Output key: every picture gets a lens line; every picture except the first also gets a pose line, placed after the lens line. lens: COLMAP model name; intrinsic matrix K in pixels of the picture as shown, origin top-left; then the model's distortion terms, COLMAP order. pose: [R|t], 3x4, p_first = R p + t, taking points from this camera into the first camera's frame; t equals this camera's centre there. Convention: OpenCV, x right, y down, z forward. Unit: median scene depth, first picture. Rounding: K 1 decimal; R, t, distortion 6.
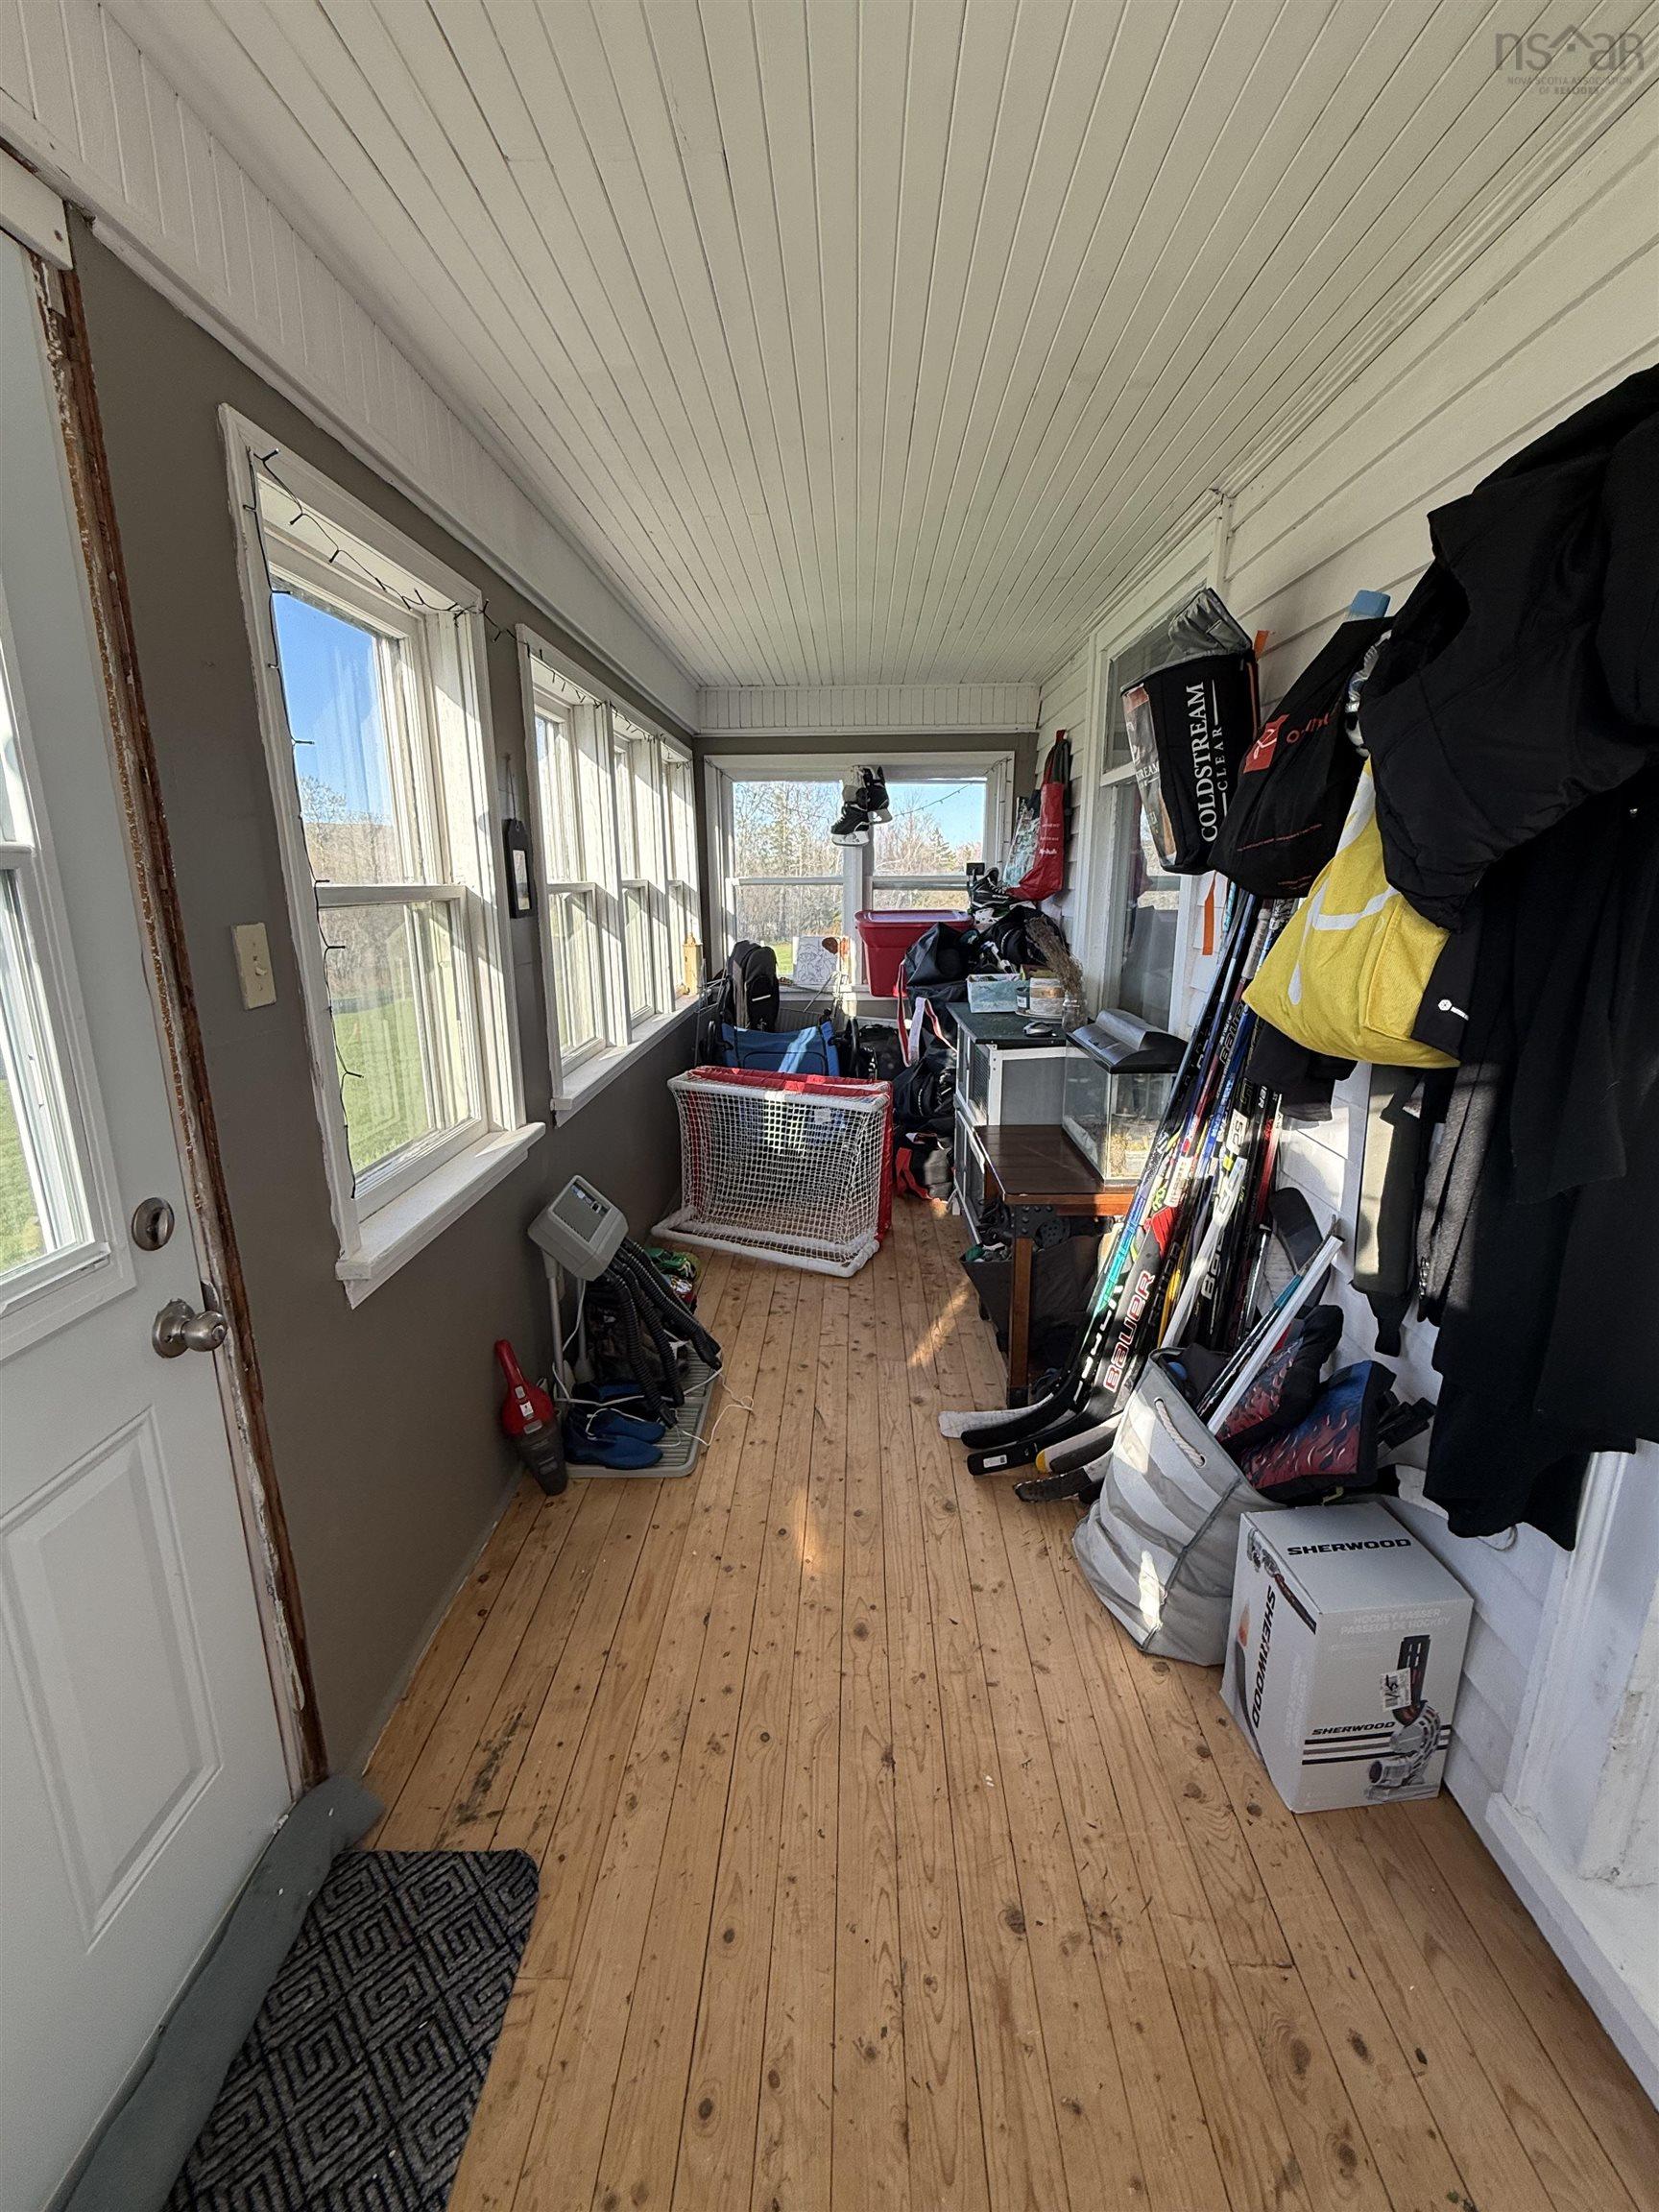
lens RADIAL K [[880.6, 0, 830.5], [0, 880.6, 1092.8], [0, 0, 1]] dist [-0.001630, 0.000303]
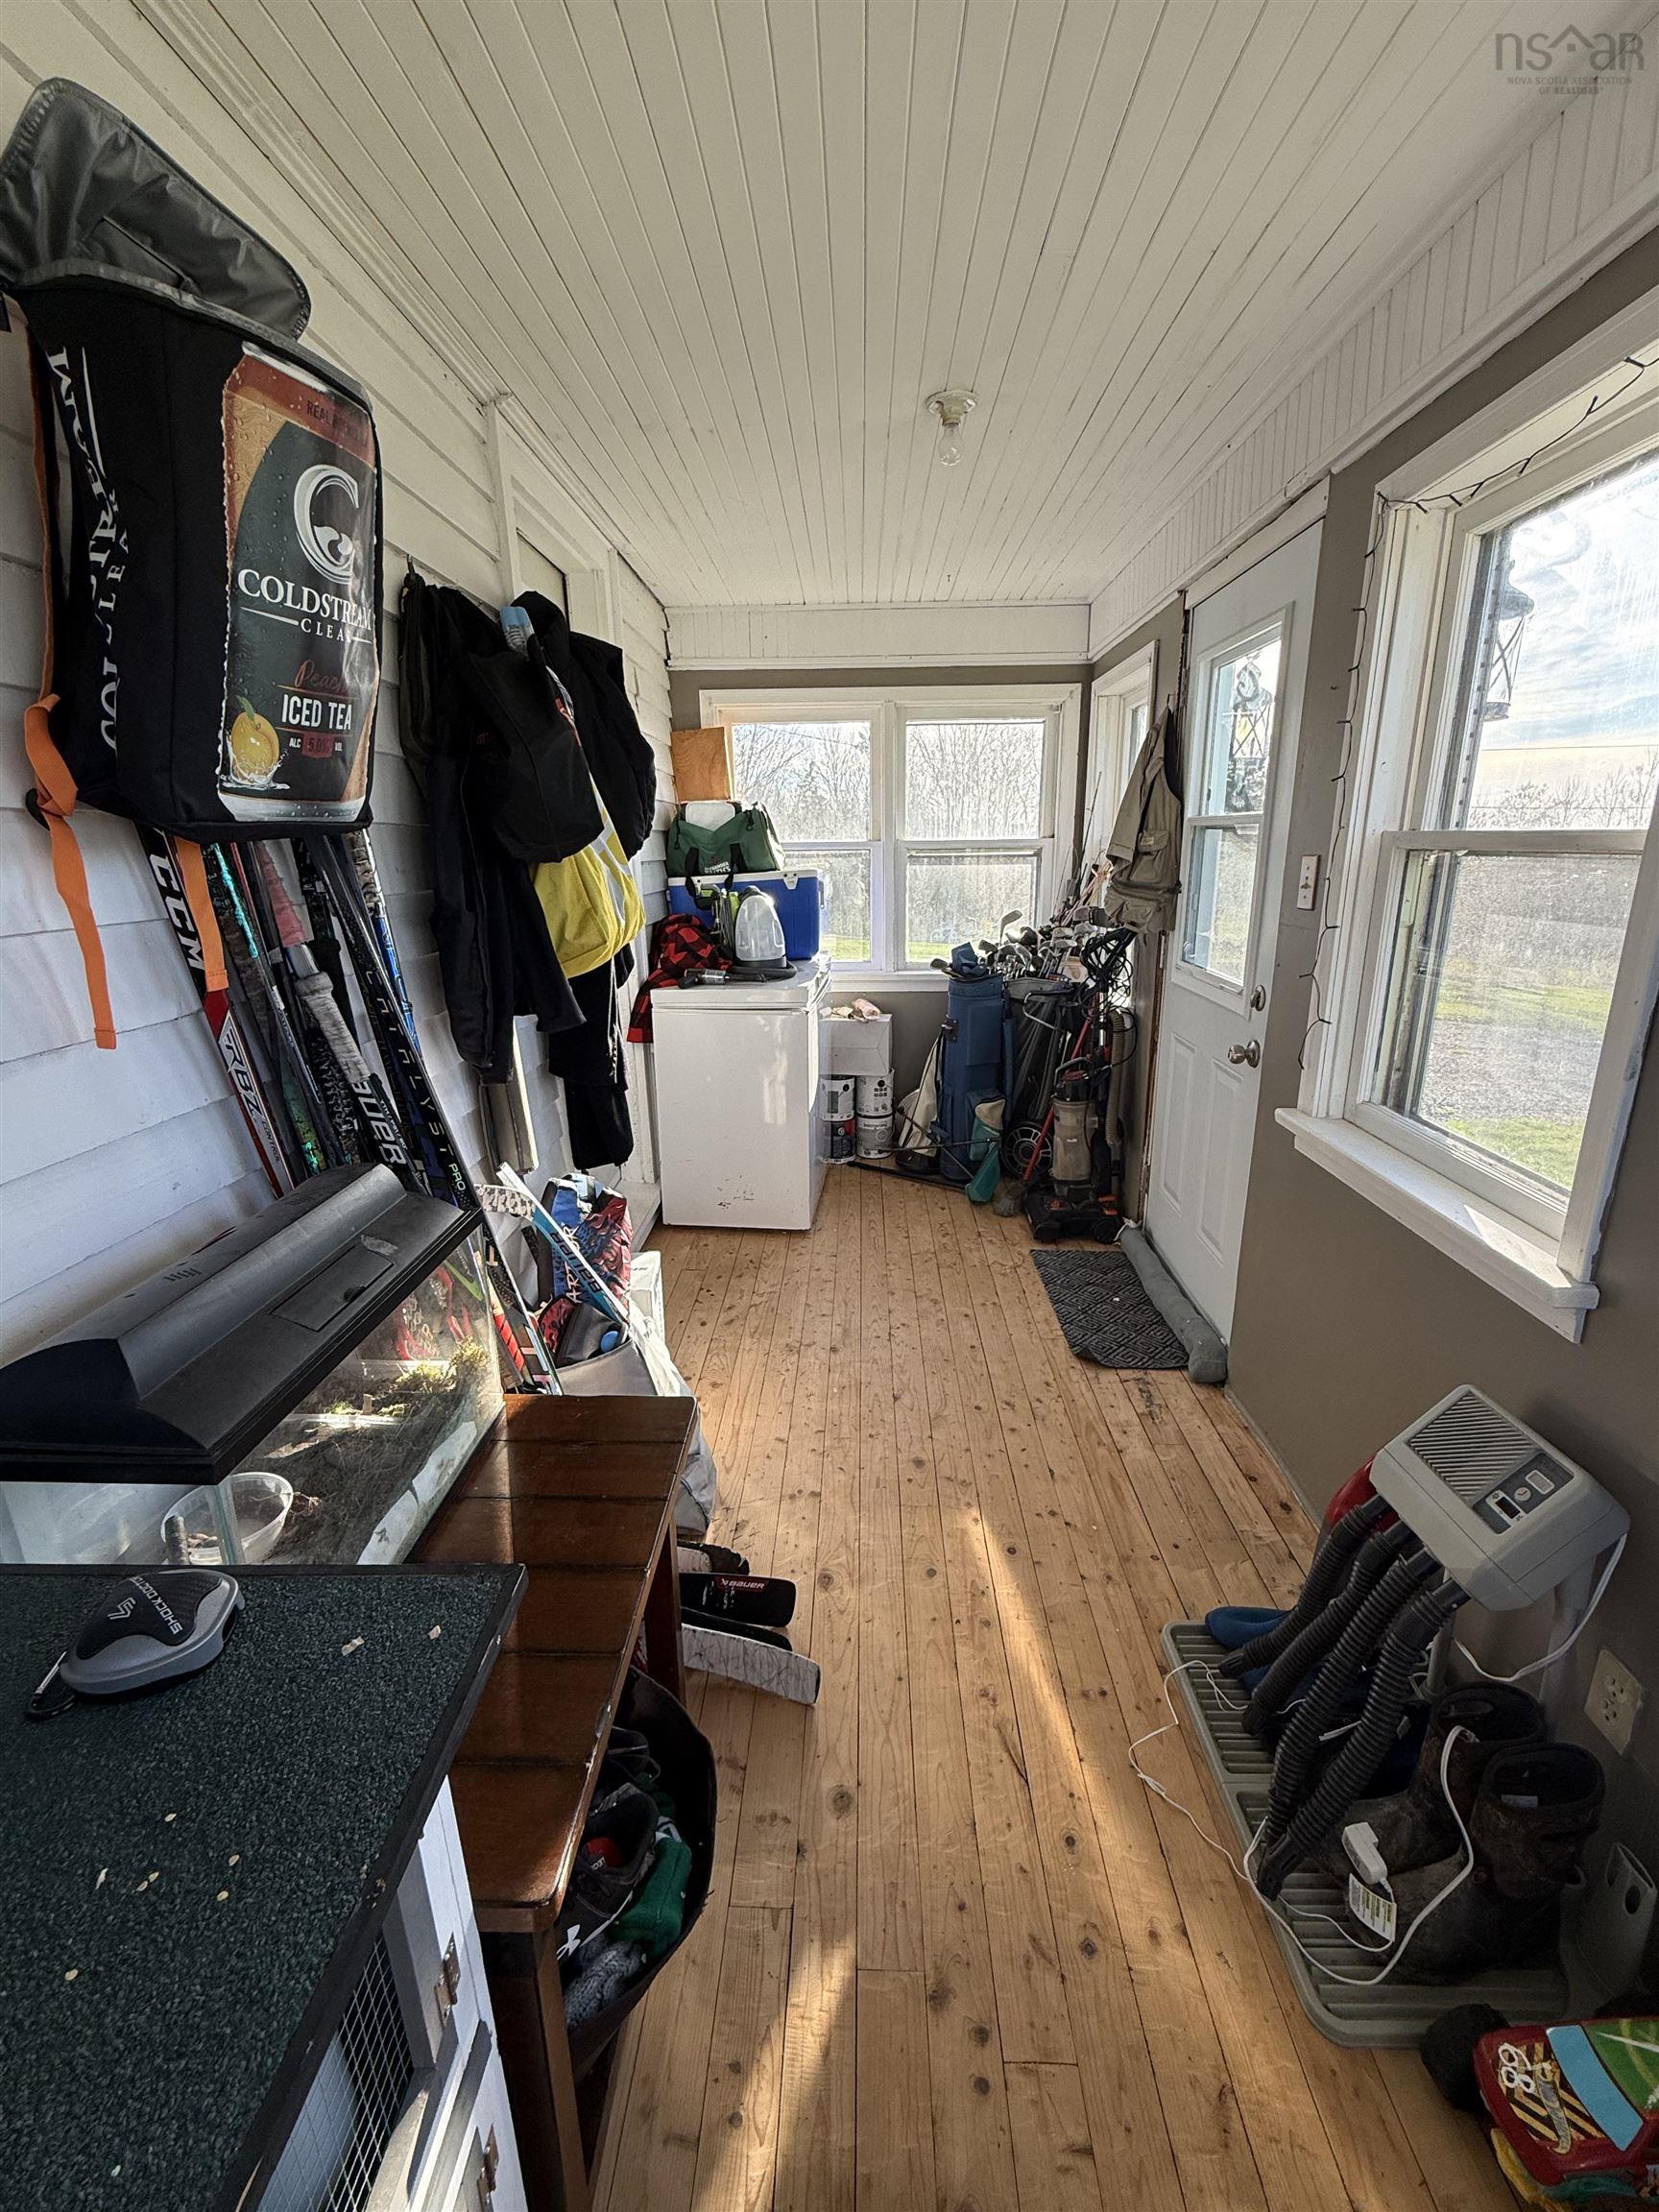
lens RADIAL K [[880.6, 0, 835.1], [0, 880.6, 1094.5], [0, 0, 1]] dist [-0.001630, 0.000303]
pose [[-0.999808, 0.018912, 0.005095, 0.168098], [0.018980, 0.871269, 0.490438, -0.527306], [0.004836, 0.490441, -0.871461, 2.249977]]
